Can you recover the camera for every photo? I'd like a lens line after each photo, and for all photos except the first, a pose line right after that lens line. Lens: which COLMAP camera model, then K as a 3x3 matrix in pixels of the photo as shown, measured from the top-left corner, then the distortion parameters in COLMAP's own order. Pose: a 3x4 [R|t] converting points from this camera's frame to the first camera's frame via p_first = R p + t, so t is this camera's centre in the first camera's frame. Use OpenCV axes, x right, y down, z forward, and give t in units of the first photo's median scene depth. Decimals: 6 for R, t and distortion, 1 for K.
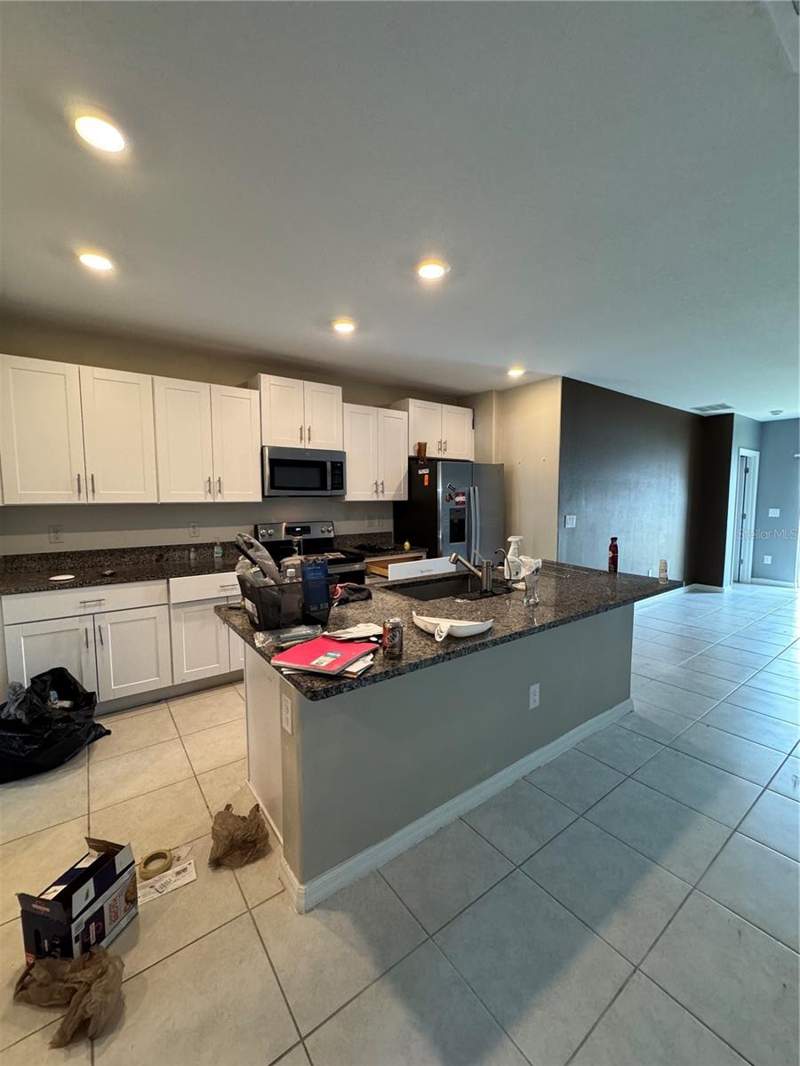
lens RADIAL K [[425.1, 0, 402.8], [0, 425.1, 530.4], [0, 0, 1]] dist [0.000033, 0.000126]
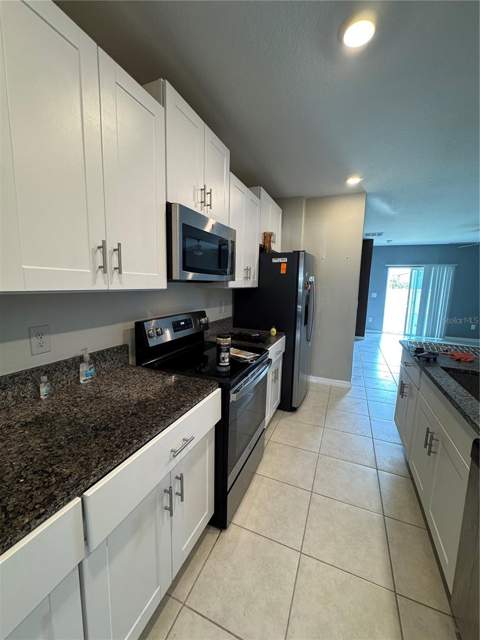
lens RADIAL K [[255.2, 0, 241.7], [0, 255.2, 318.4], [0, 0, 1]] dist [0.000033, 0.000126]
pose [[0.860969, -0.047575, 0.506428, -0.382866], [0.015393, 0.997597, 0.067548, -0.041115], [-0.508425, -0.050361, 0.859633, 0.526503]]
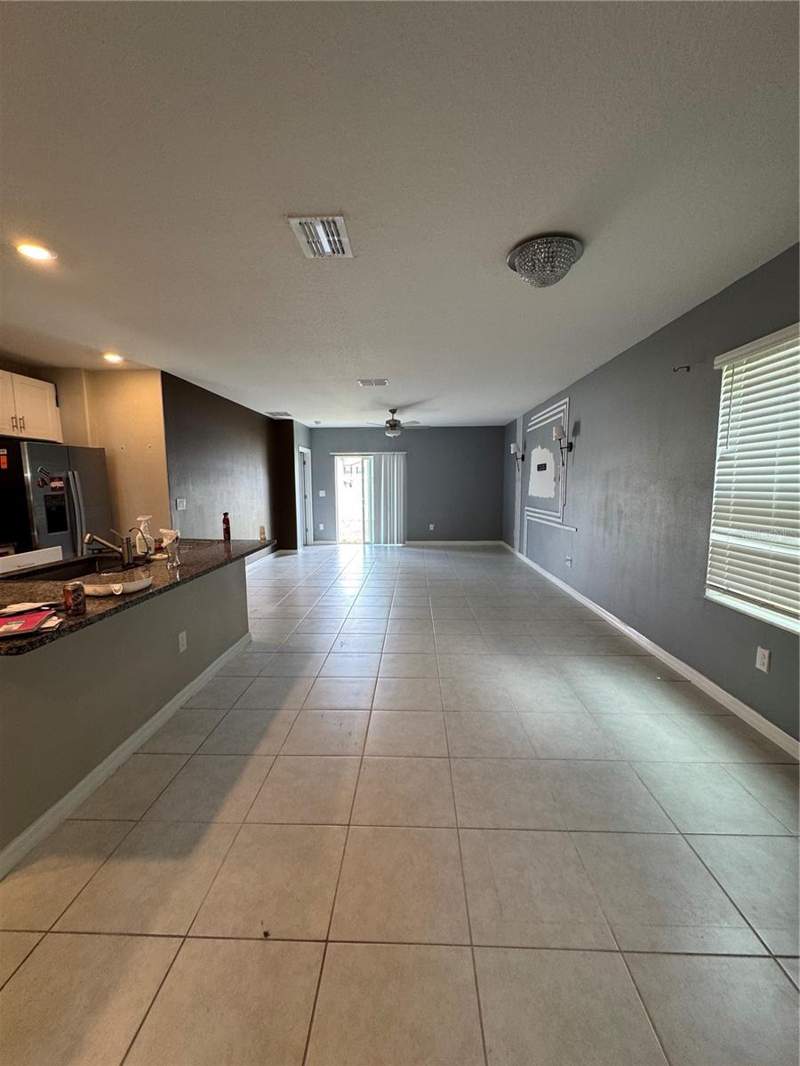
lens RADIAL K [[425.1, 0, 402.8], [0, 425.1, 530.4], [0, 0, 1]] dist [0.000033, 0.000126]
pose [[0.620466, -0.091815, 0.778840, -0.130454], [0.069160, 0.995660, 0.062279, 0.020279], [-0.781178, 0.015222, 0.624122, -0.159778]]
